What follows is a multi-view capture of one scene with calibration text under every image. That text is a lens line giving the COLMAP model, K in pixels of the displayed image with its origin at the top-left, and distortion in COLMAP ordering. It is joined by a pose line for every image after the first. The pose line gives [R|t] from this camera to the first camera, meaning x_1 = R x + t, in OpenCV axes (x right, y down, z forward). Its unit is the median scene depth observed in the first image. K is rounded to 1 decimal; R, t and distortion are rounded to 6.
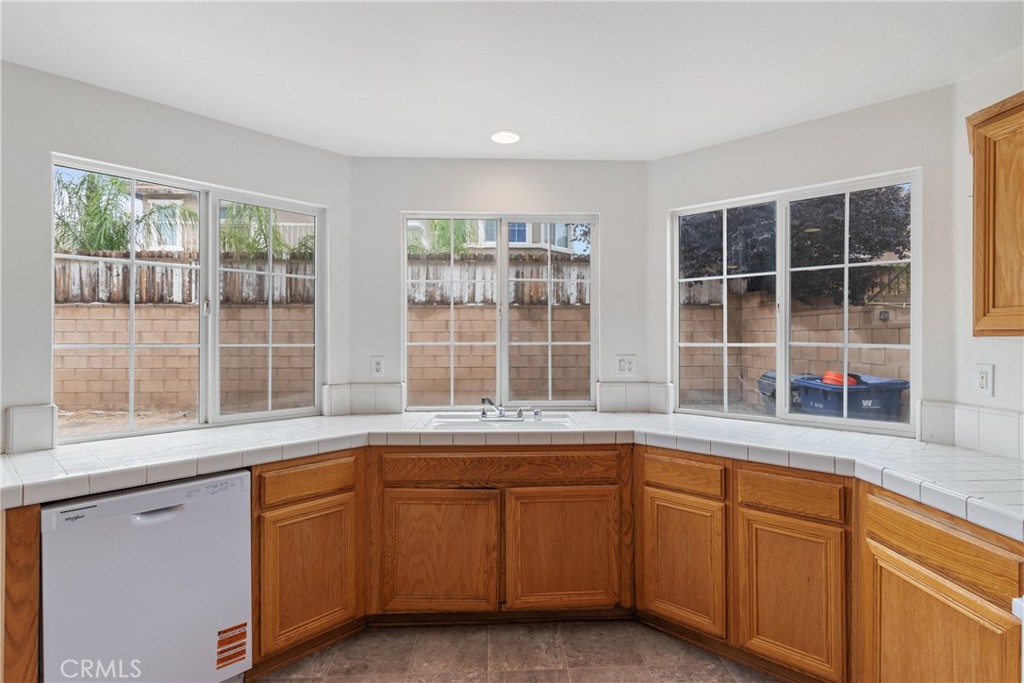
lens RADIAL K [[522.5, 0, 513.1], [0, 522.5, 337.1], [0, 0, 1]] dist [-0.000865, -0.000885]
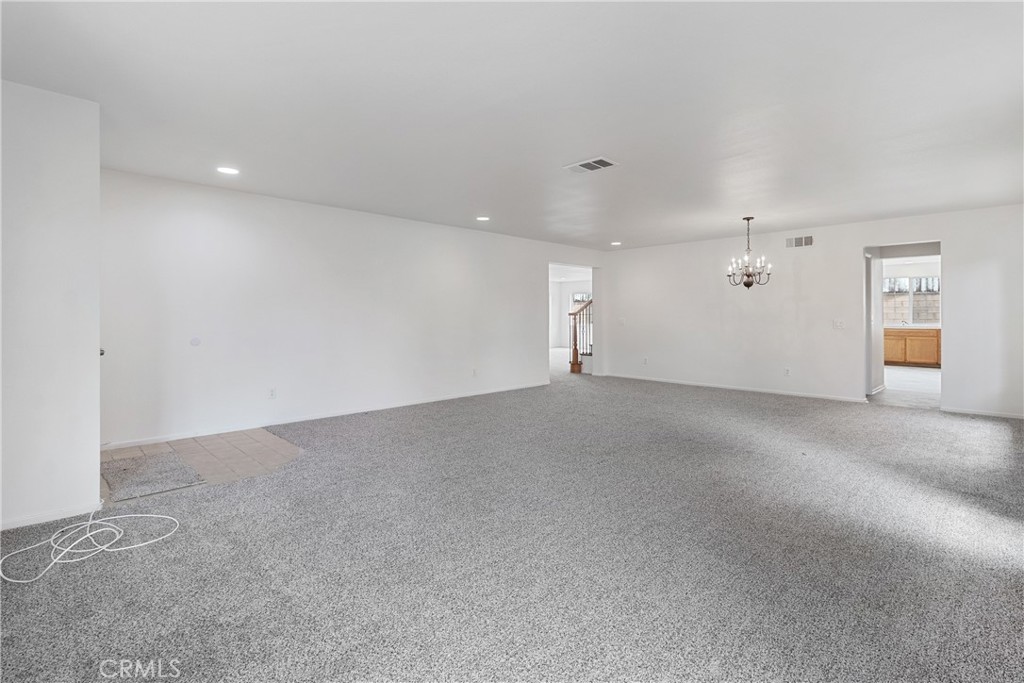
lens RADIAL K [[485.5, 0, 513.9], [0, 485.5, 319.7], [0, 0, 1]] dist [-0.000726, -0.000229]
pose [[0.675295, 0.003447, -0.737540, 0.984879], [0.001950, 0.999977, 0.006458, 0.096695], [0.737545, -0.005799, 0.675273, -5.536685]]
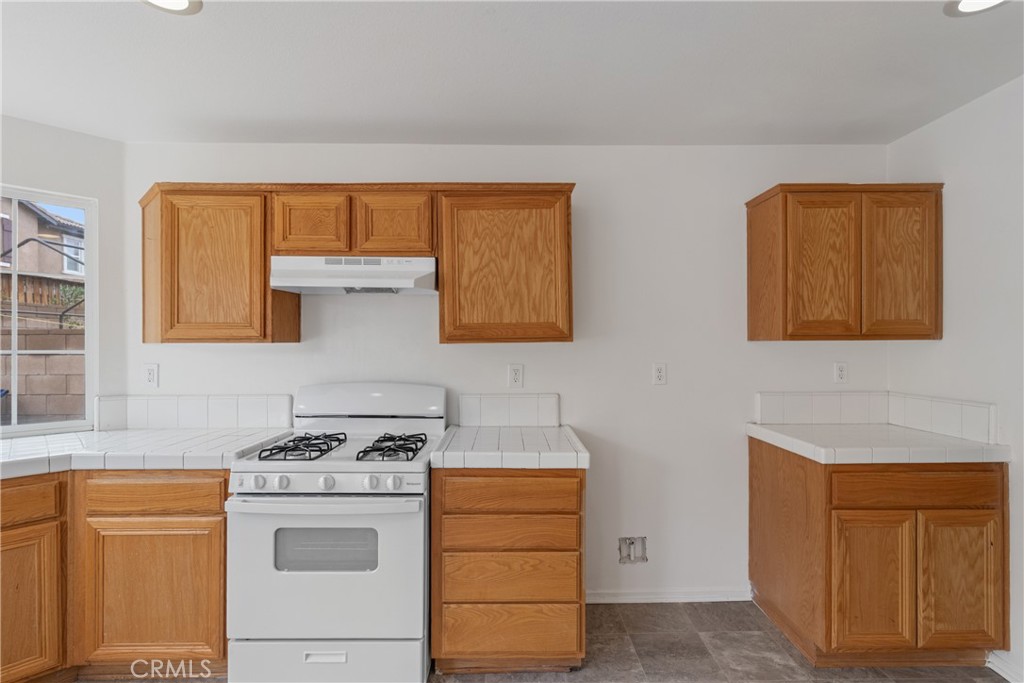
lens RADIAL K [[486.0, 0, 515.3], [0, 486.0, 338.9], [0, 0, 1]] dist [0.000693, -0.000064]
pose [[0.029444, 0.008815, 0.999528, -0.306522], [0.002566, 0.999957, -0.008894, 0.001445], [-0.999563, 0.002827, 0.029420, 0.020456]]
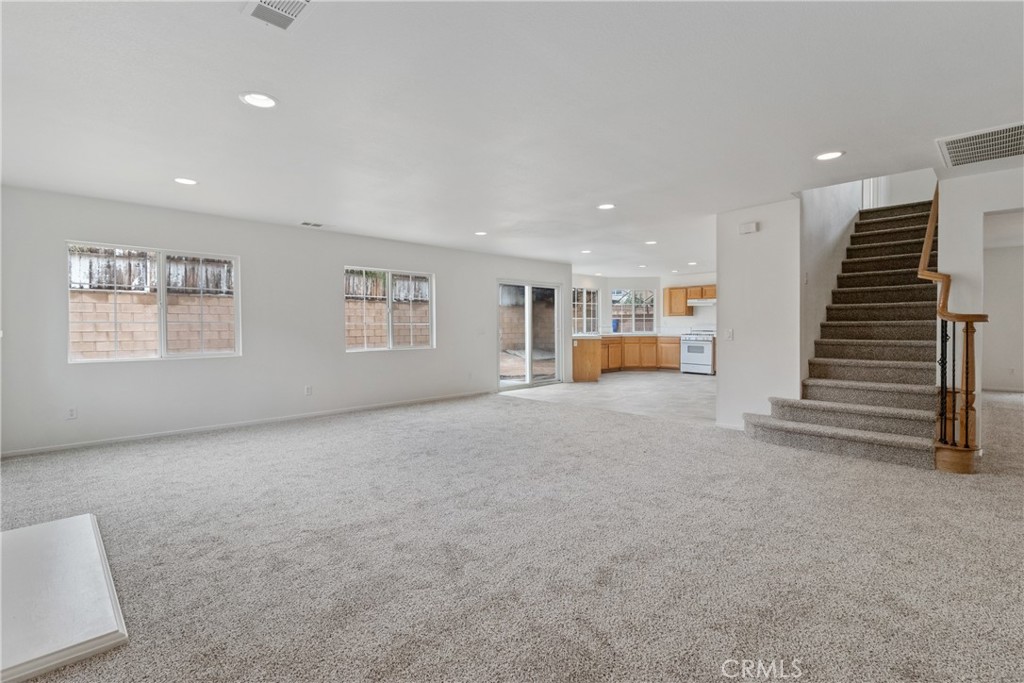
lens RADIAL K [[486.0, 0, 515.3], [0, 486.0, 338.9], [0, 0, 1]] dist [0.000693, -0.000064]
pose [[0.743645, -0.020613, 0.668256, -4.482044], [0.004484, 0.999656, 0.025846, 0.108828], [-0.668559, -0.016223, 0.743482, -2.256358]]
